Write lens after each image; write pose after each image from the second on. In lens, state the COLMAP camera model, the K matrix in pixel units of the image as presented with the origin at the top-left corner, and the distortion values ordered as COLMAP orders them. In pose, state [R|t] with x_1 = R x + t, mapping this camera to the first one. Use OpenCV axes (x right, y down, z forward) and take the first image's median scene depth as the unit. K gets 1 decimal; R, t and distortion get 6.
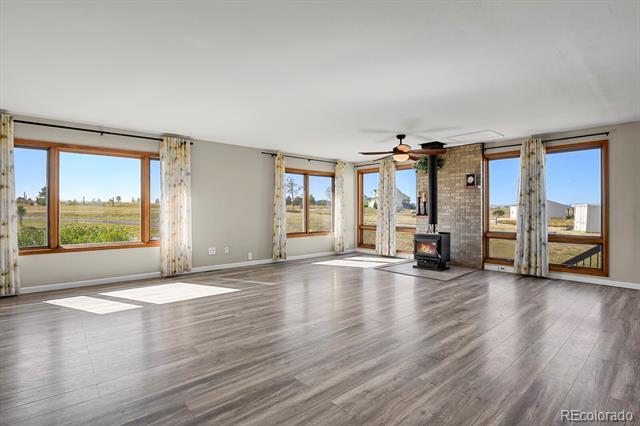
lens RADIAL K [[313.9, 0, 323.6], [0, 313.9, 210.4], [0, 0, 1]] dist [-0.003865, -0.015574]
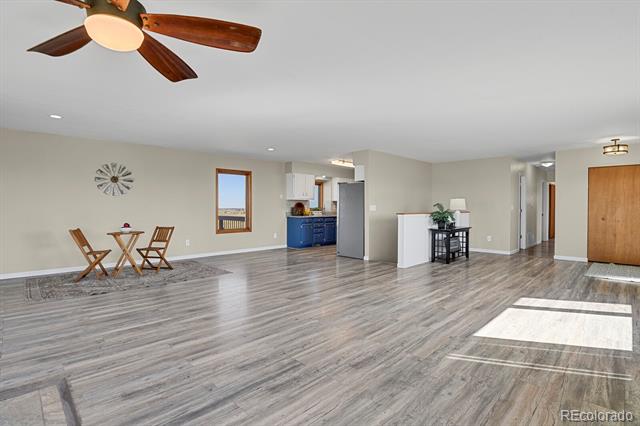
lens RADIAL K [[313.9, 0, 323.6], [0, 313.9, 210.4], [0, 0, 1]] dist [-0.003865, -0.015574]
pose [[-0.998076, -0.001385, -0.061985, 0.058383], [-0.001992, 0.999951, 0.009737, -0.002390], [0.061968, 0.009842, -0.998030, 1.176409]]
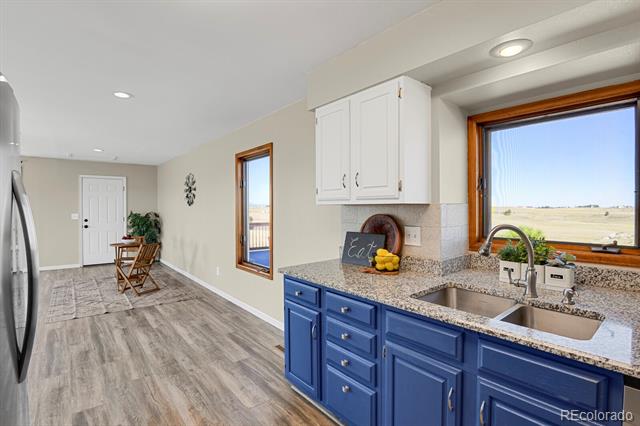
lens RADIAL K [[313.9, 0, 323.6], [0, 313.9, 210.4], [0, 0, 1]] dist [-0.003865, -0.015574]
pose [[0.039345, -0.010895, 0.999166, -0.302794], [0.001558, 0.999940, 0.010842, -0.034963], [-0.999224, 0.001130, 0.039360, -0.301904]]
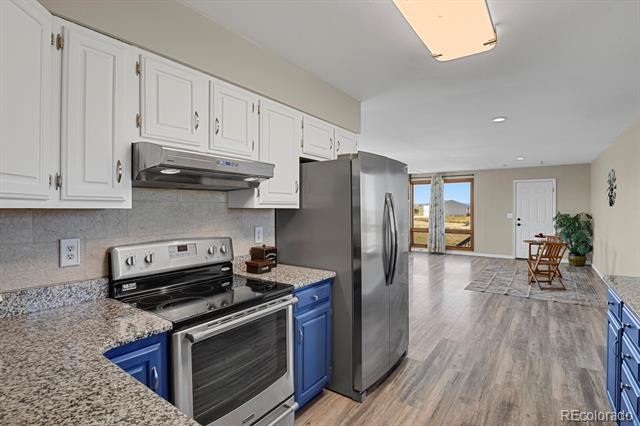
lens RADIAL K [[313.9, 0, 323.6], [0, 313.9, 210.4], [0, 0, 1]] dist [-0.003865, -0.015574]
pose [[0.973603, -0.004590, 0.228201, -0.306737], [0.003508, 0.999981, 0.005147, -0.034934], [-0.228220, -0.004211, 0.973600, -0.494978]]
